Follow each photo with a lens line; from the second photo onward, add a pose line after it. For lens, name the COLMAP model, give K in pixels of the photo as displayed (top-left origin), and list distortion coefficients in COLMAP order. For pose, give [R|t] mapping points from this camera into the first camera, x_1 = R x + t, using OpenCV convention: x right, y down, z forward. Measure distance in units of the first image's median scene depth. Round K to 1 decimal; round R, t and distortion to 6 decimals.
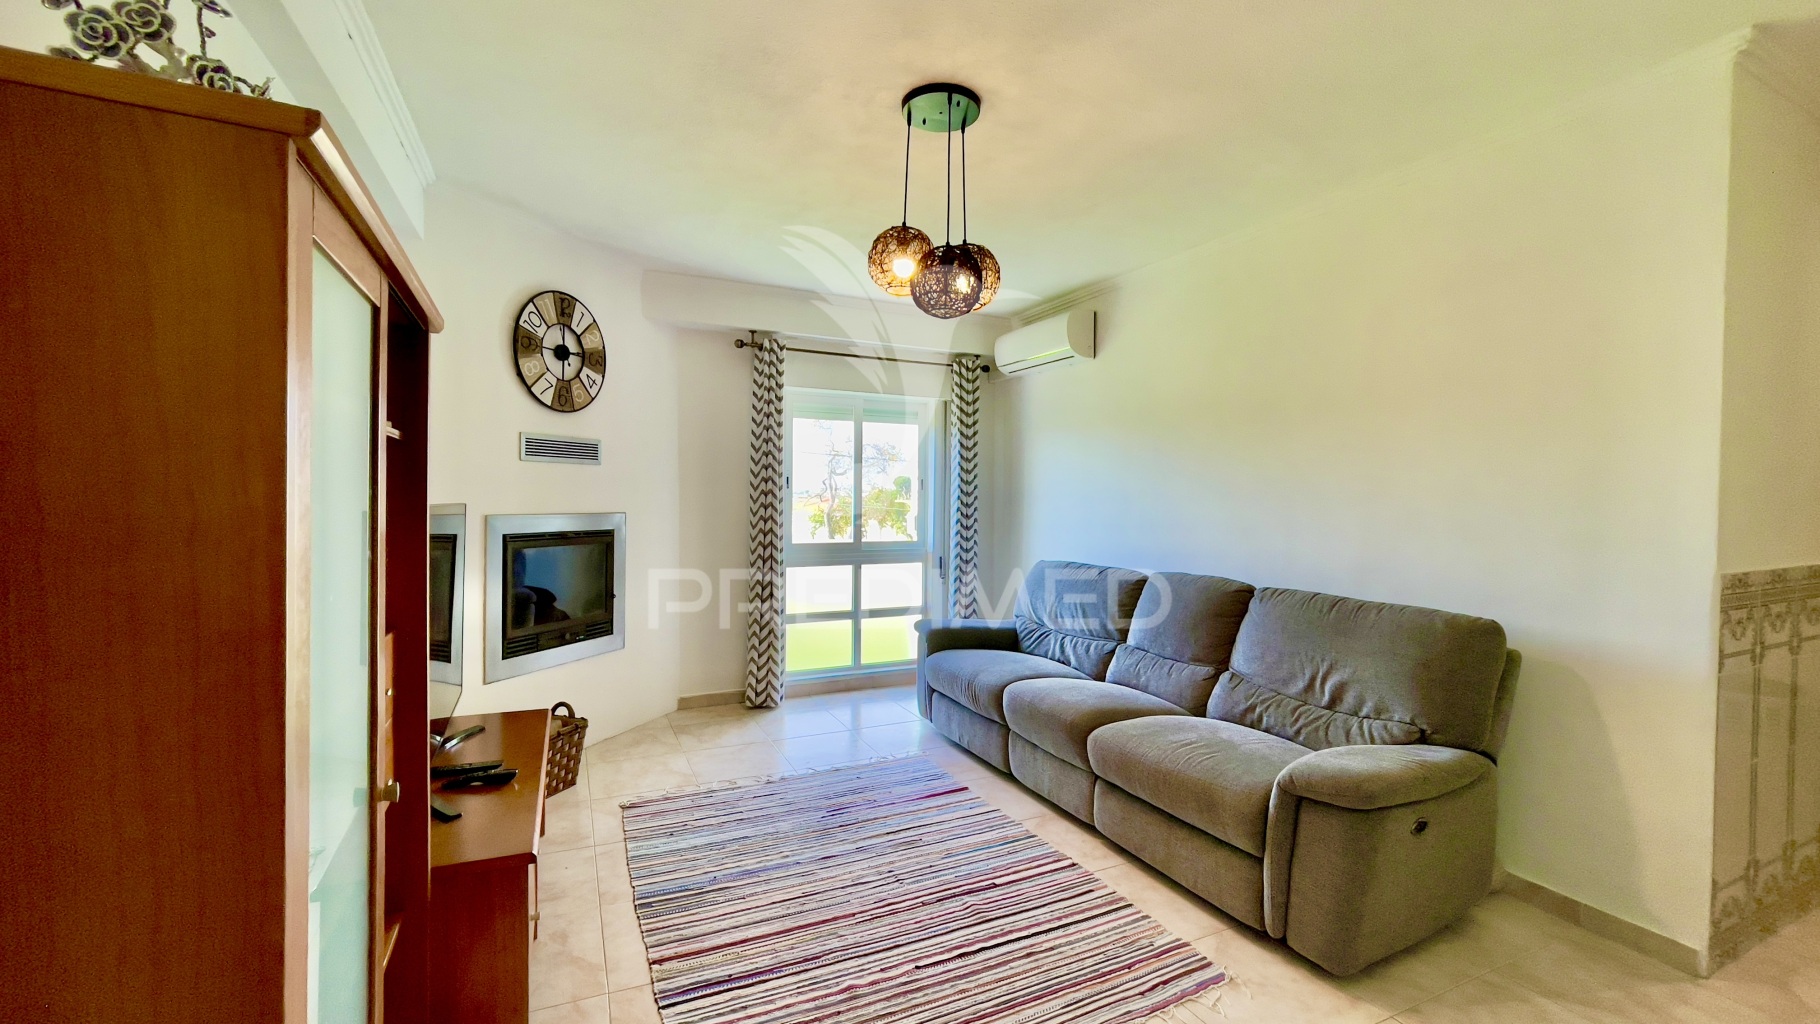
lens RADIAL K [[750.7, 0, 908.1], [0, 750.7, 508.4], [0, 0, 1]] dist [0.022633, -0.000445]
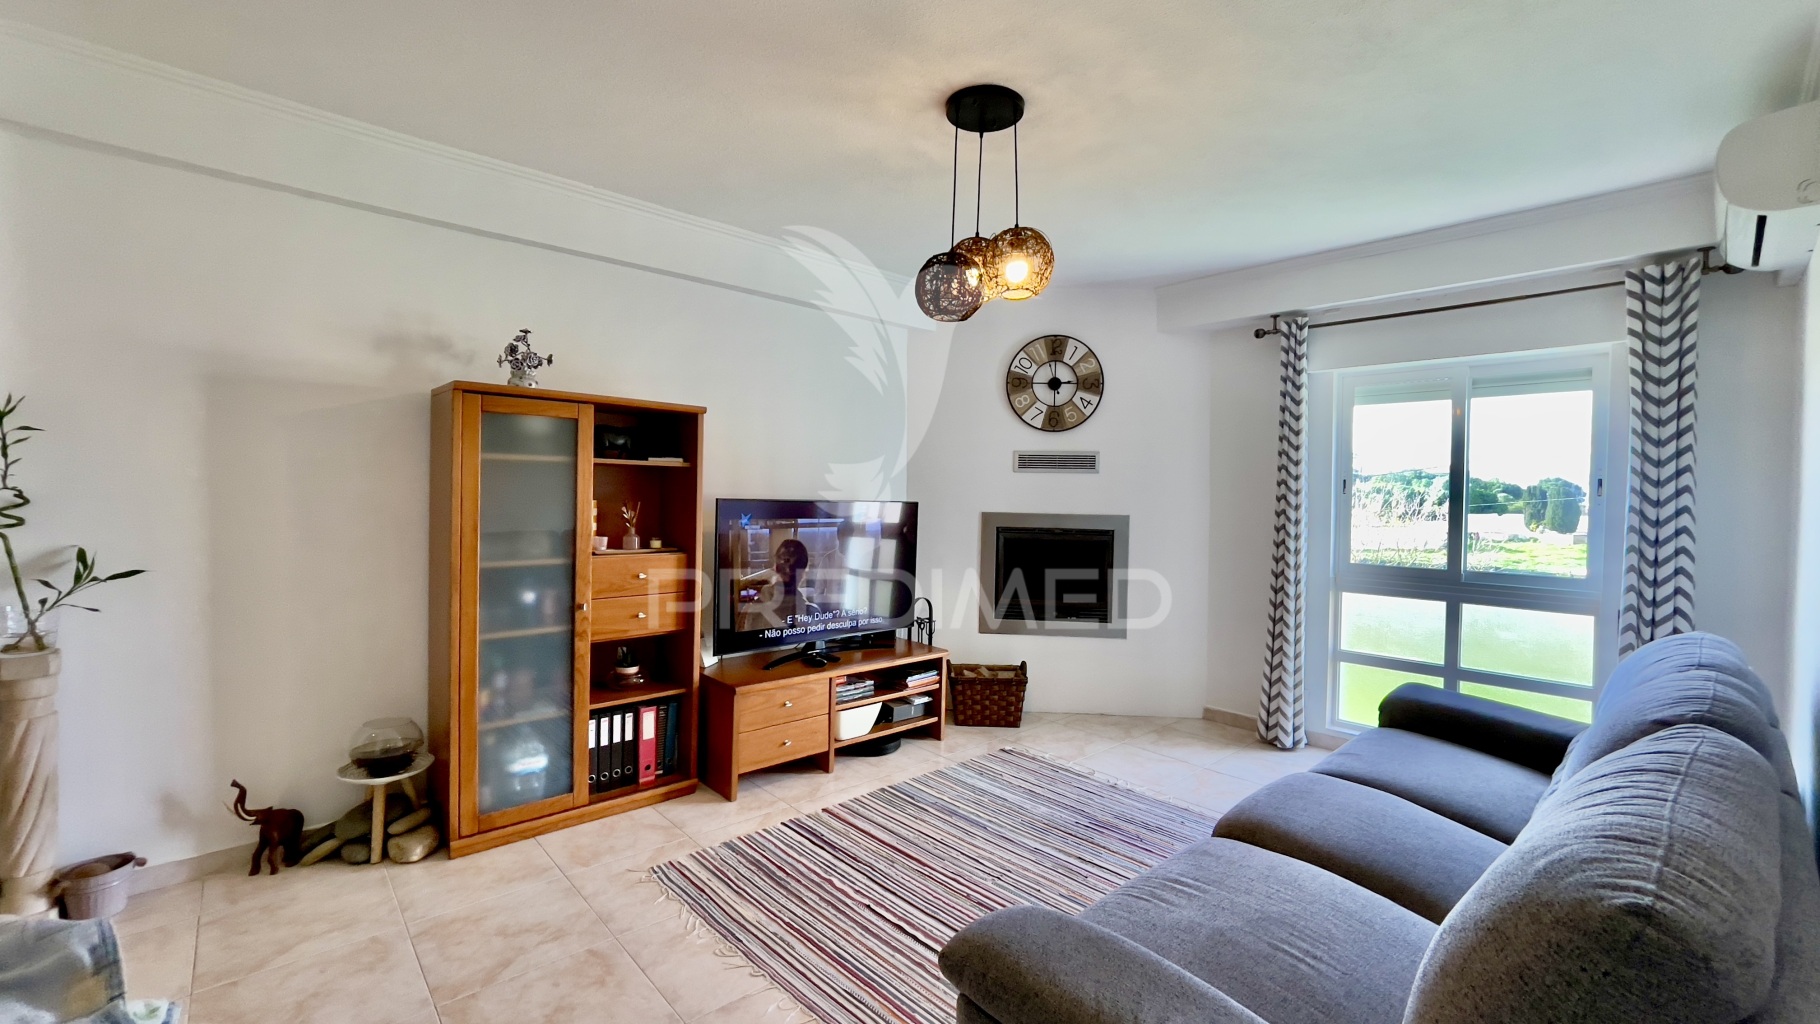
lens RADIAL K [[750.7, 0, 904.8], [0, 750.7, 500.2], [0, 0, 1]] dist [0.022633, -0.000445]
pose [[0.293352, 0.000430, -0.956004, 0.685174], [-0.032896, 0.999412, -0.009644, 0.005016], [0.955438, 0.034278, 0.293194, 0.432050]]
